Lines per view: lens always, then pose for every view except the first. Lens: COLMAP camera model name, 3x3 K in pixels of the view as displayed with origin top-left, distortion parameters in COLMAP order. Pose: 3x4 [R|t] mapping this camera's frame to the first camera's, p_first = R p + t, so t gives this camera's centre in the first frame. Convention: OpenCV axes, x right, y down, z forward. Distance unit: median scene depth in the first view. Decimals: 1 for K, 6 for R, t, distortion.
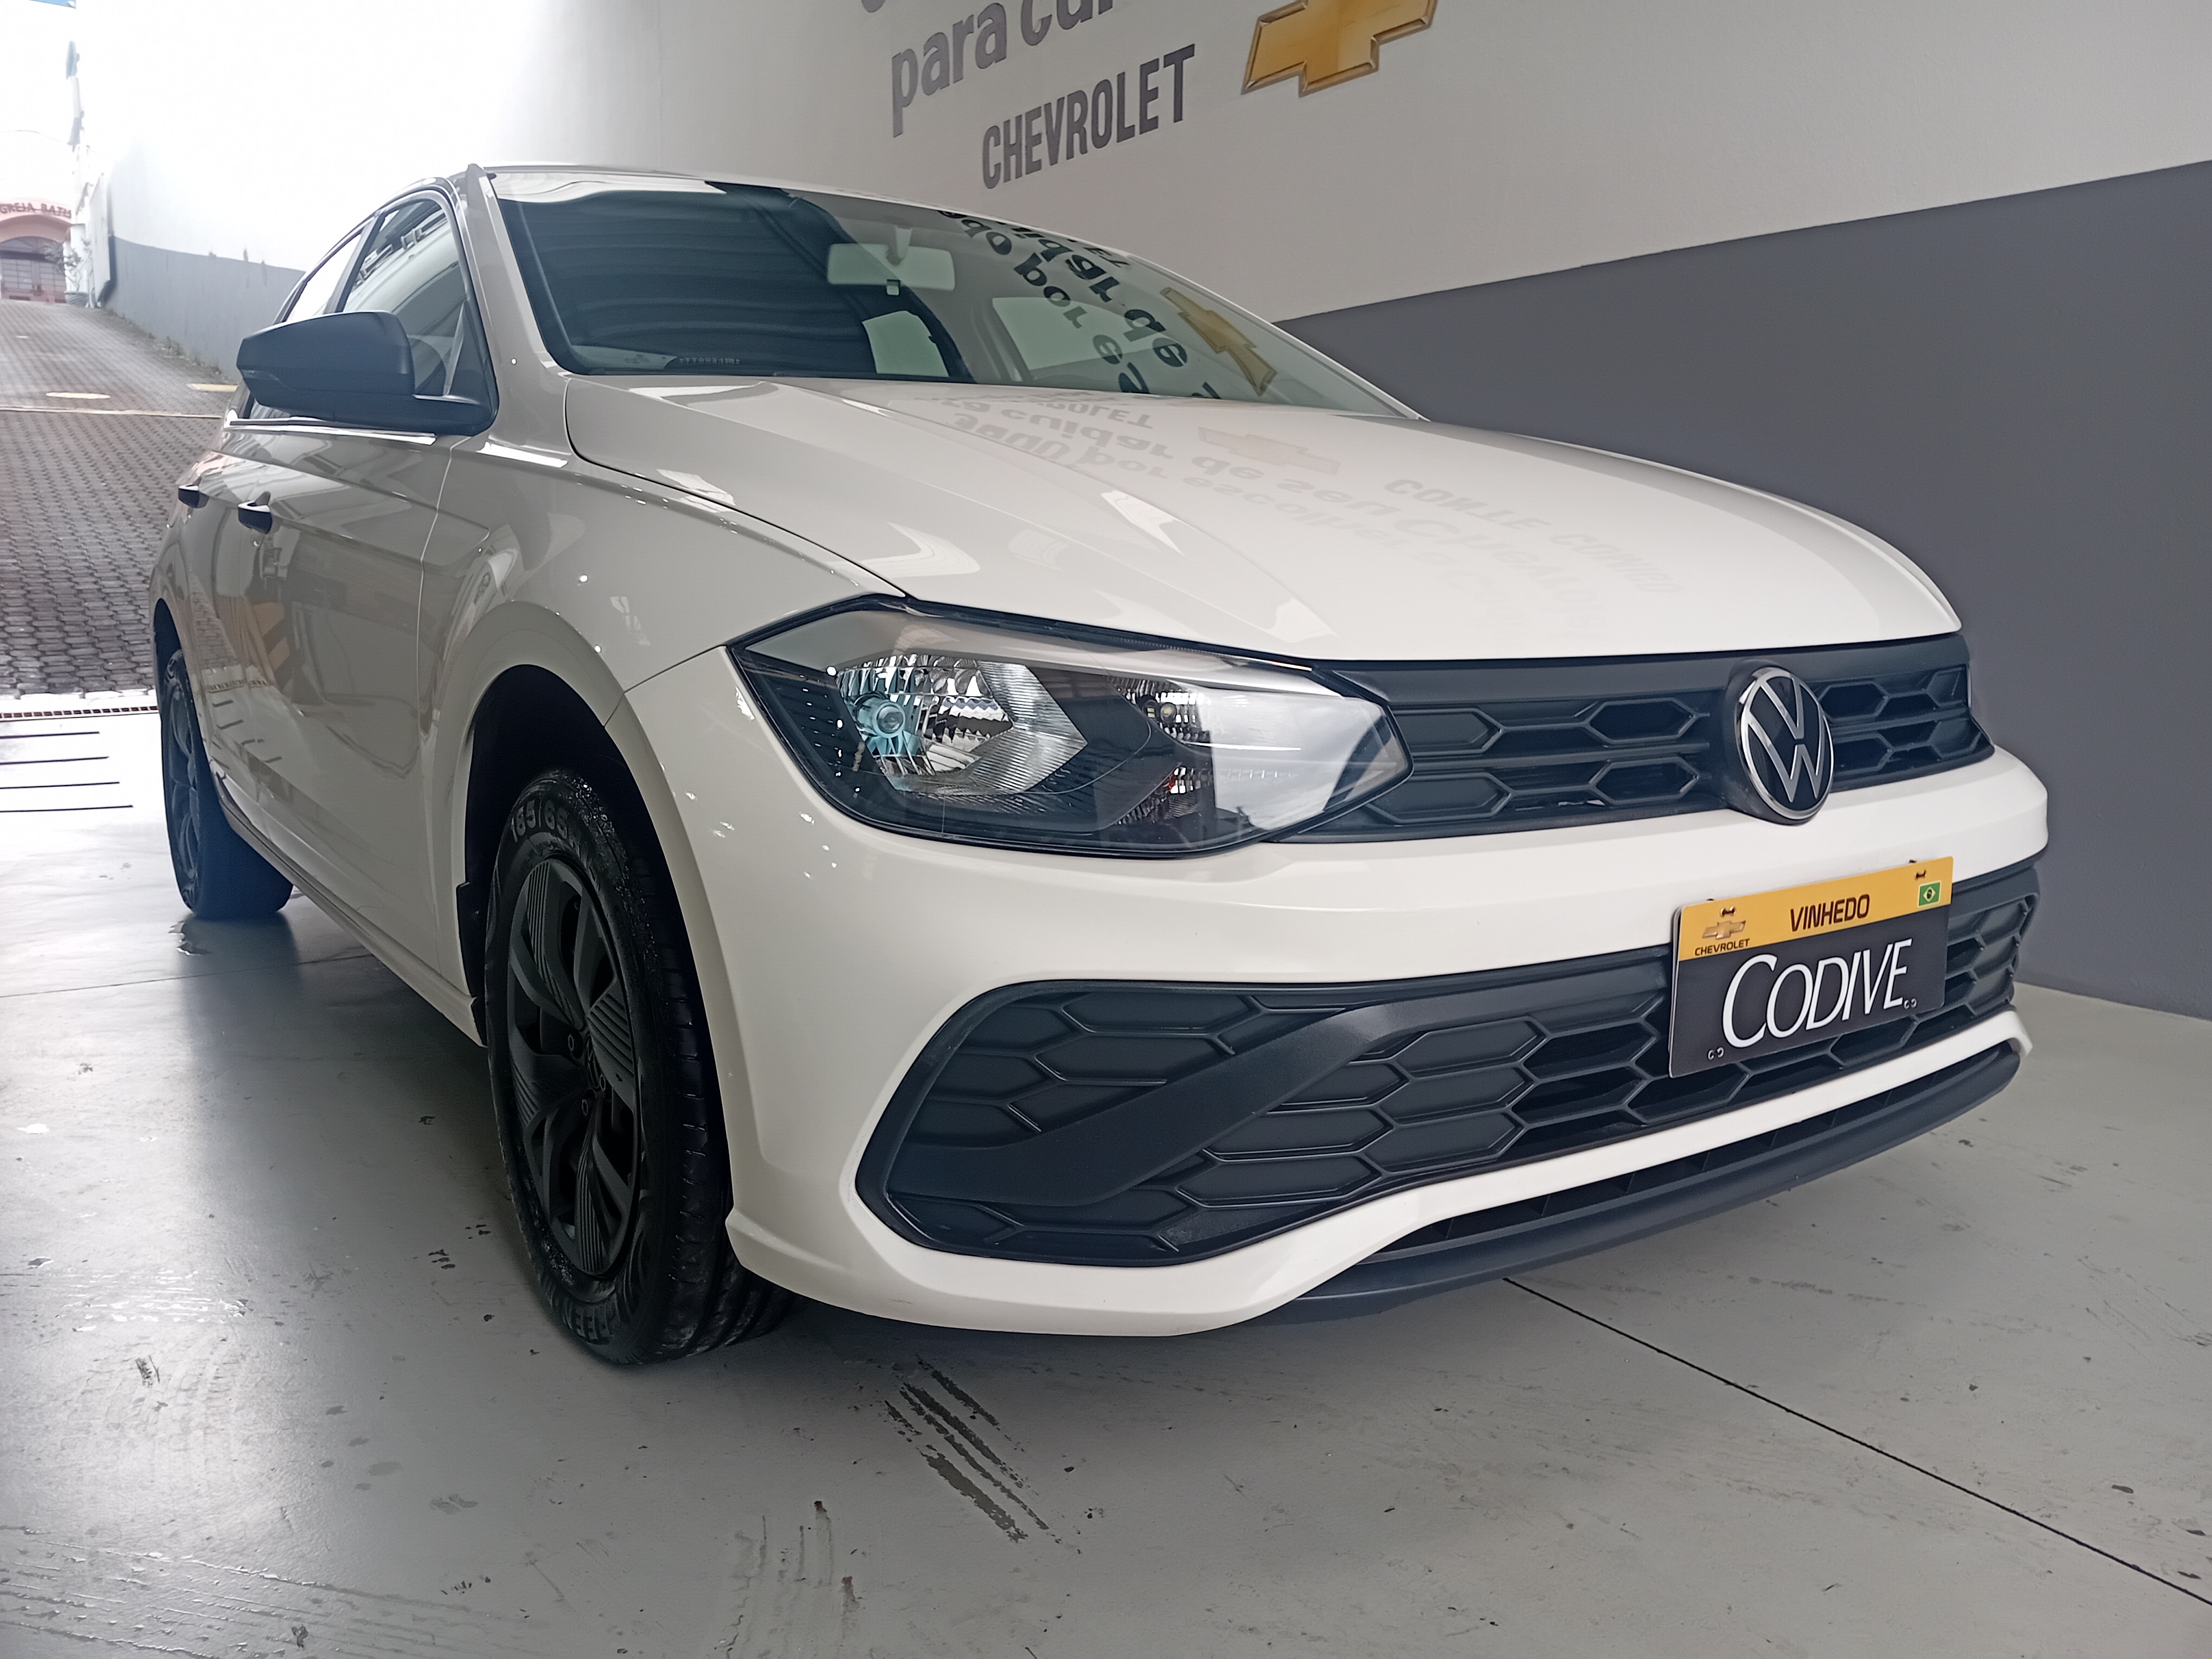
lens RADIAL K [[1709.5, 0, 1106.5], [0, 1709.5, 780.1], [0, 0, 1]] dist [0.010559, 0.002009]
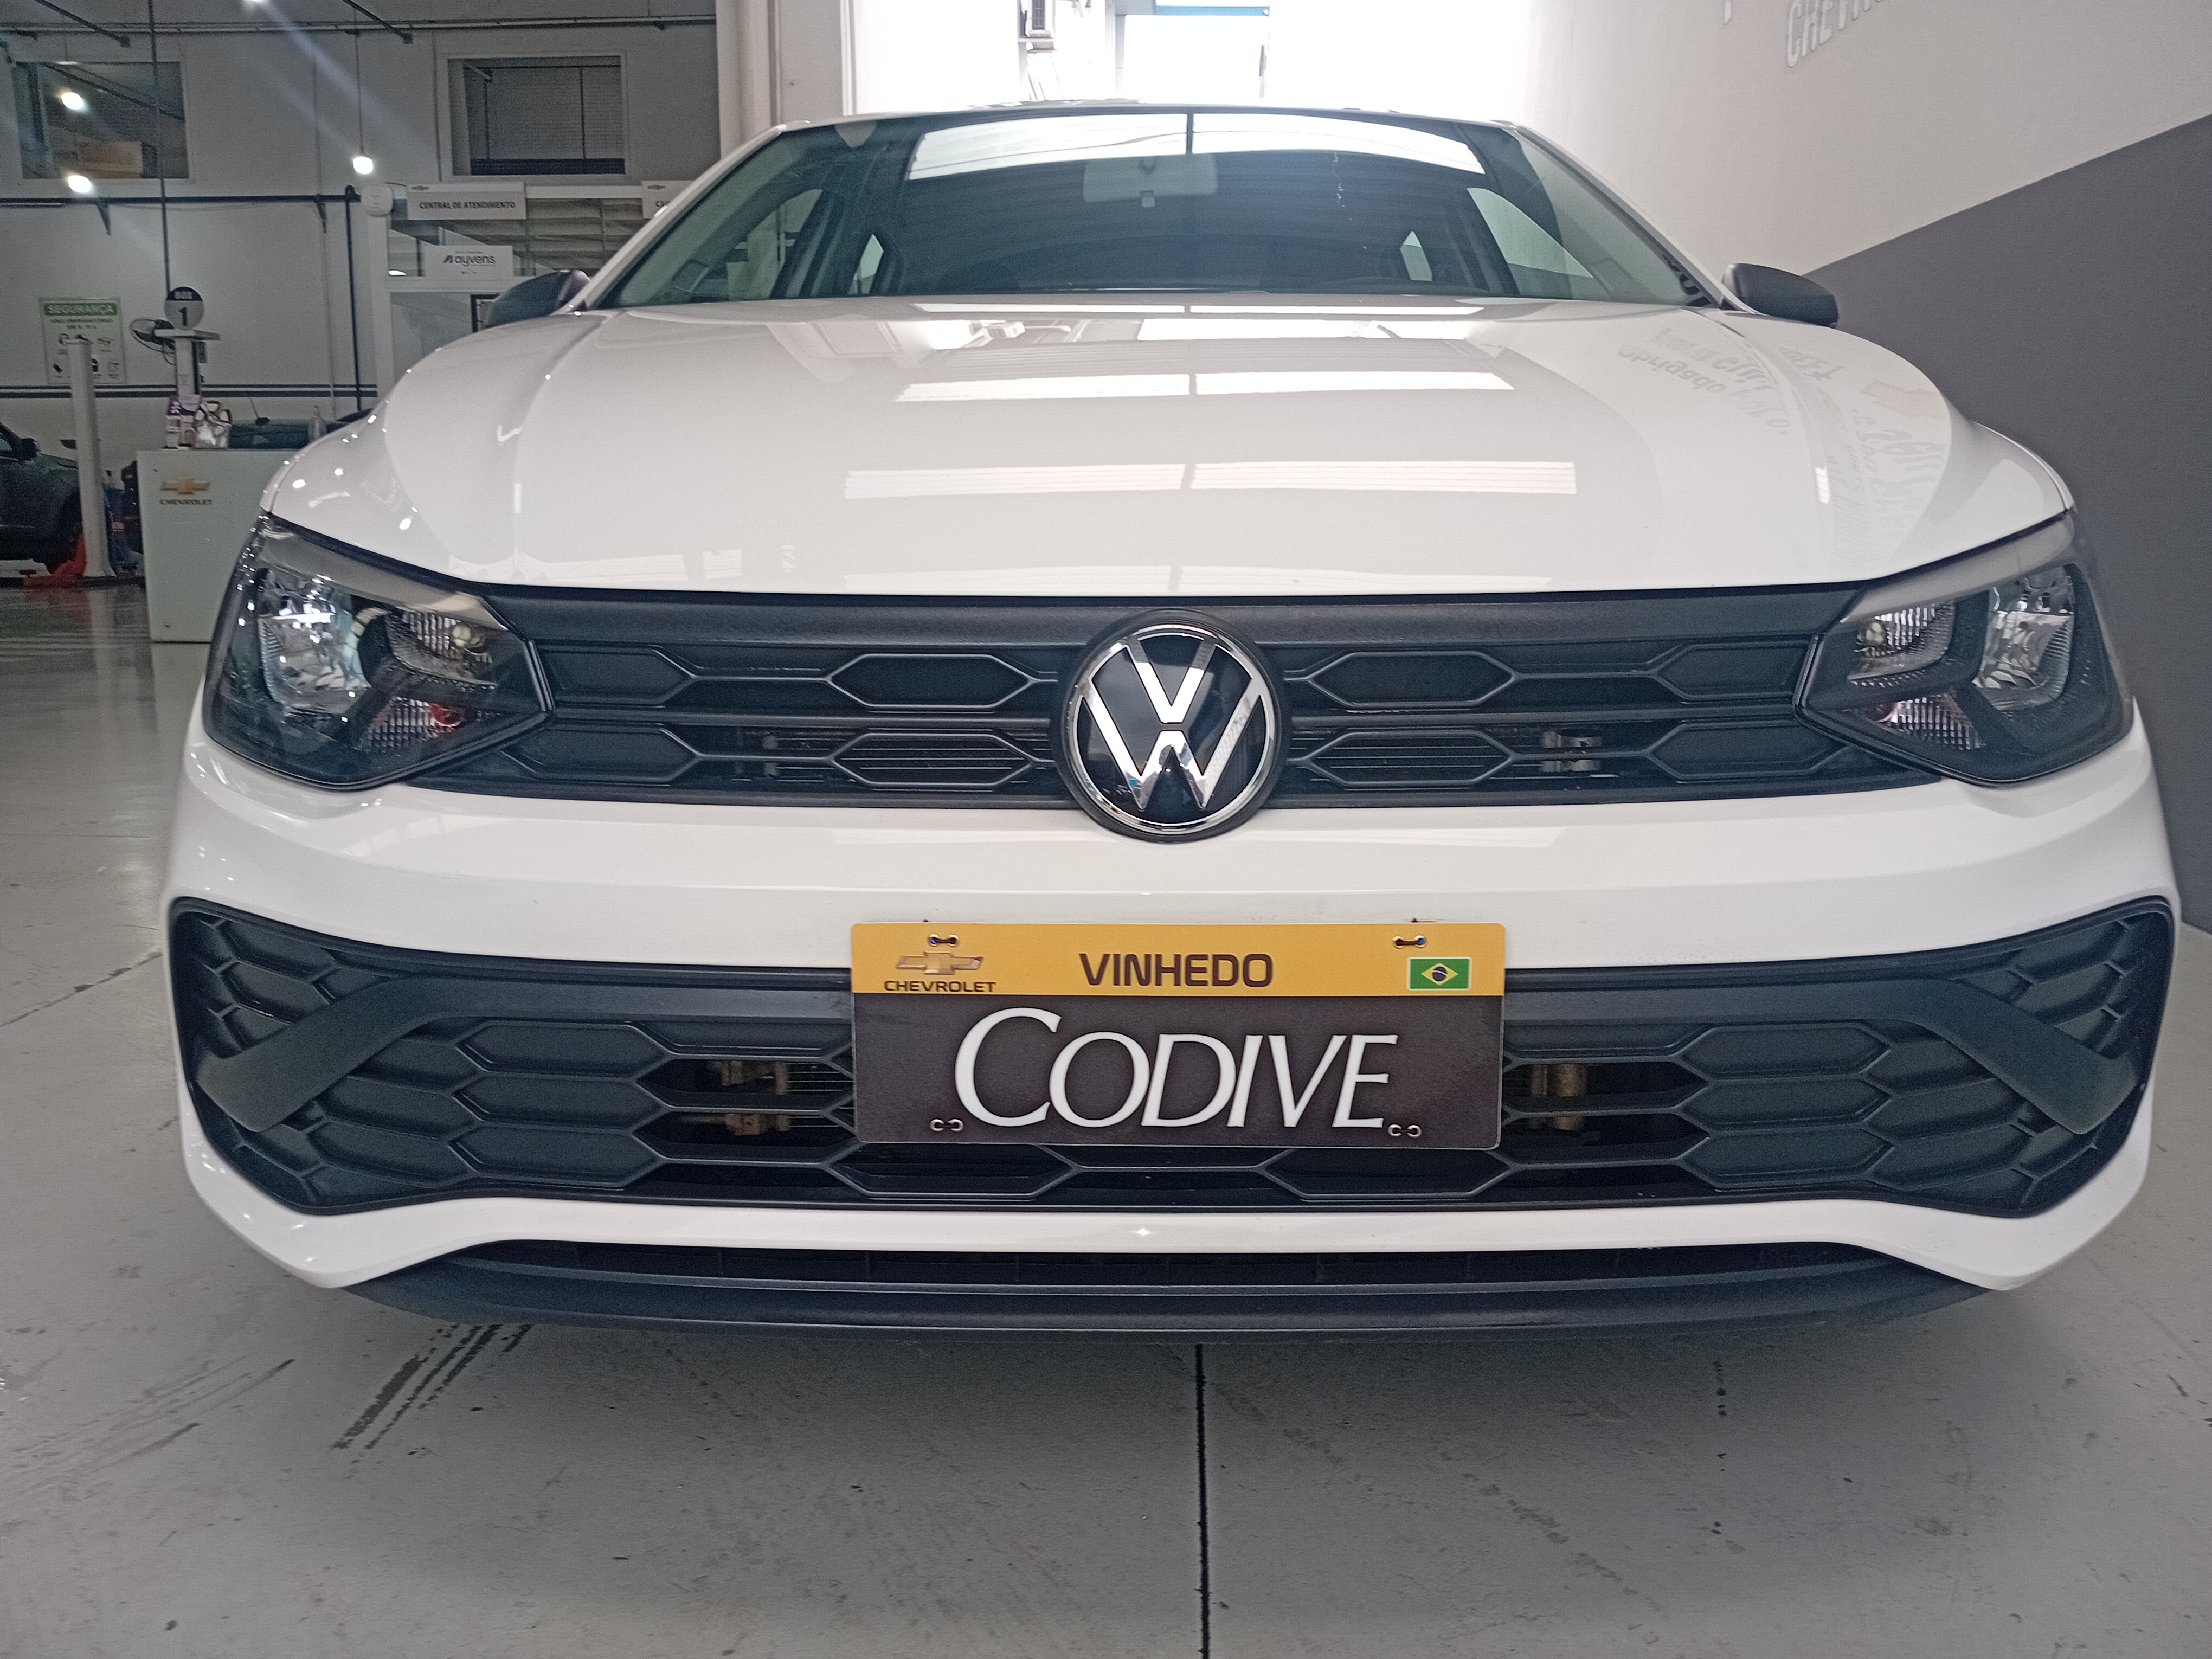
lens RADIAL K [[1694.7, 0, 1092.7], [0, 1694.7, 807.1], [0, 0, 1]] dist [0.102207, -0.201821]
pose [[0.801272, 0.098257, -0.590177, 0.798172], [-0.072502, 0.995099, 0.067236, -0.034231], [0.593891, -0.011086, 0.804469, 0.411457]]
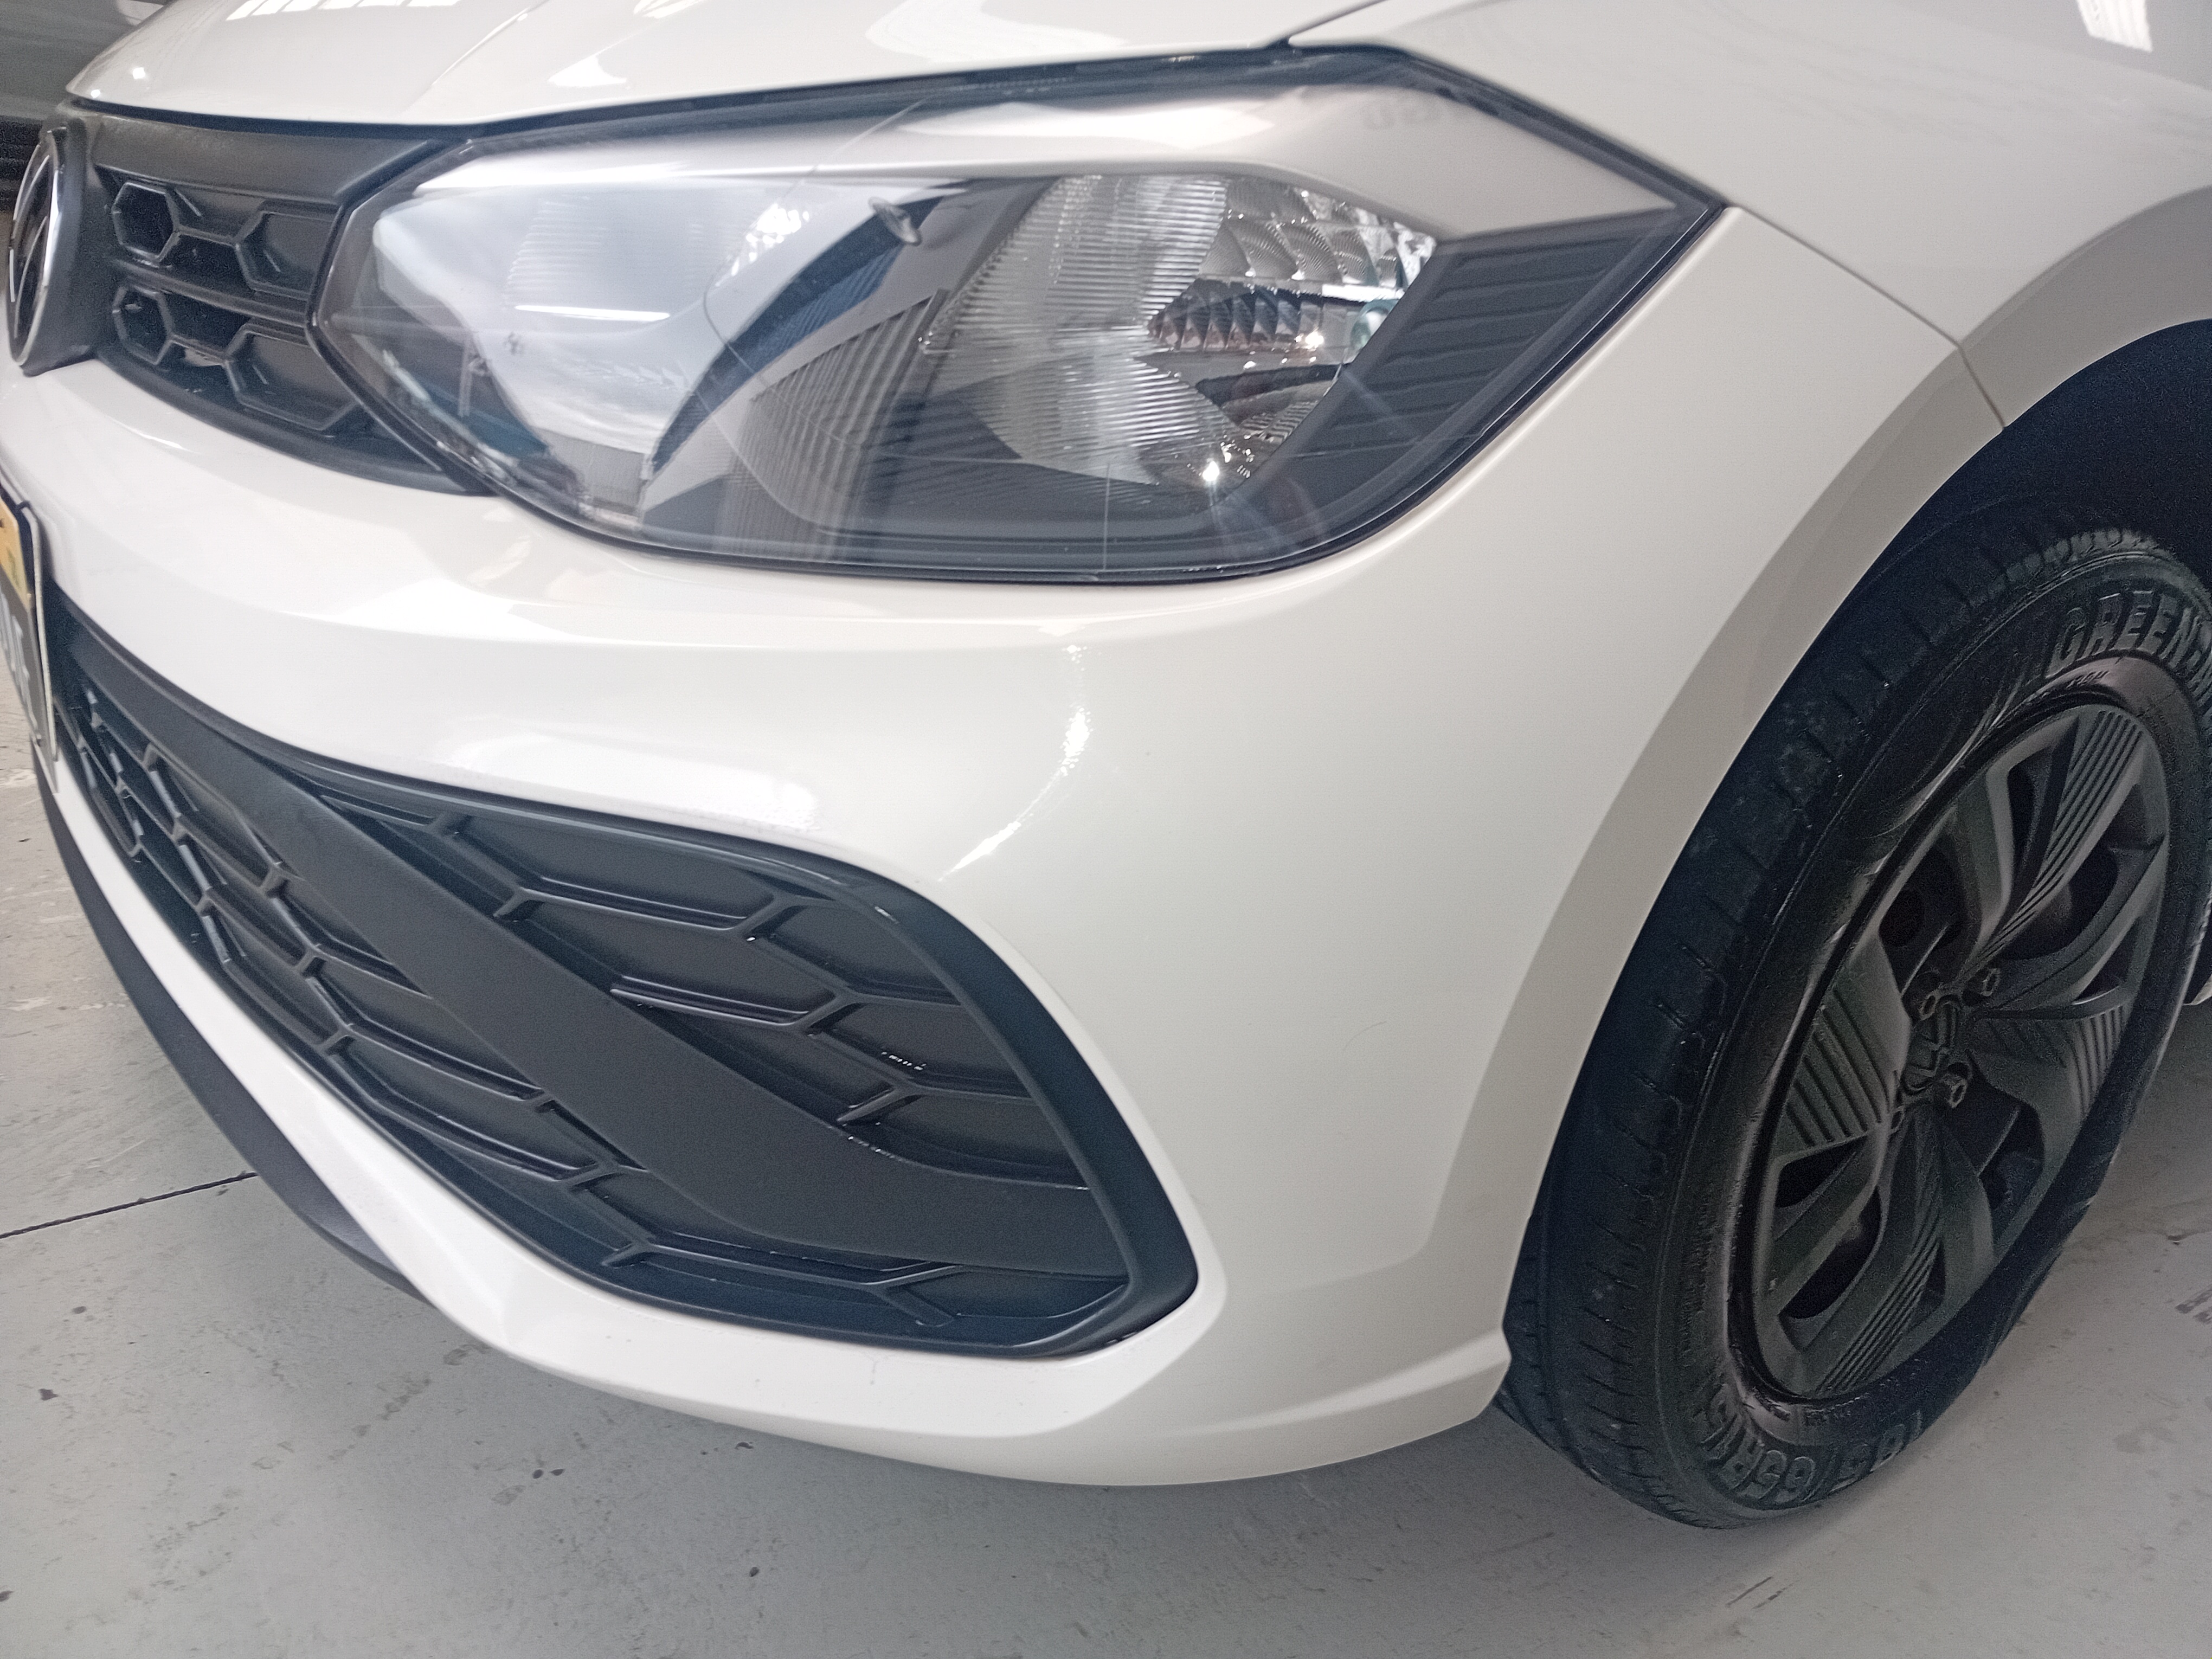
lens RADIAL K [[1694.7, 0, 1092.7], [0, 1694.7, 807.1], [0, 0, 1]] dist [0.102207, -0.201821]
pose [[0.007908, 0.360454, -0.932743, 1.088828], [-0.198365, 0.914801, 0.351839, -0.135823], [0.980096, 0.182241, 0.078736, 1.389397]]
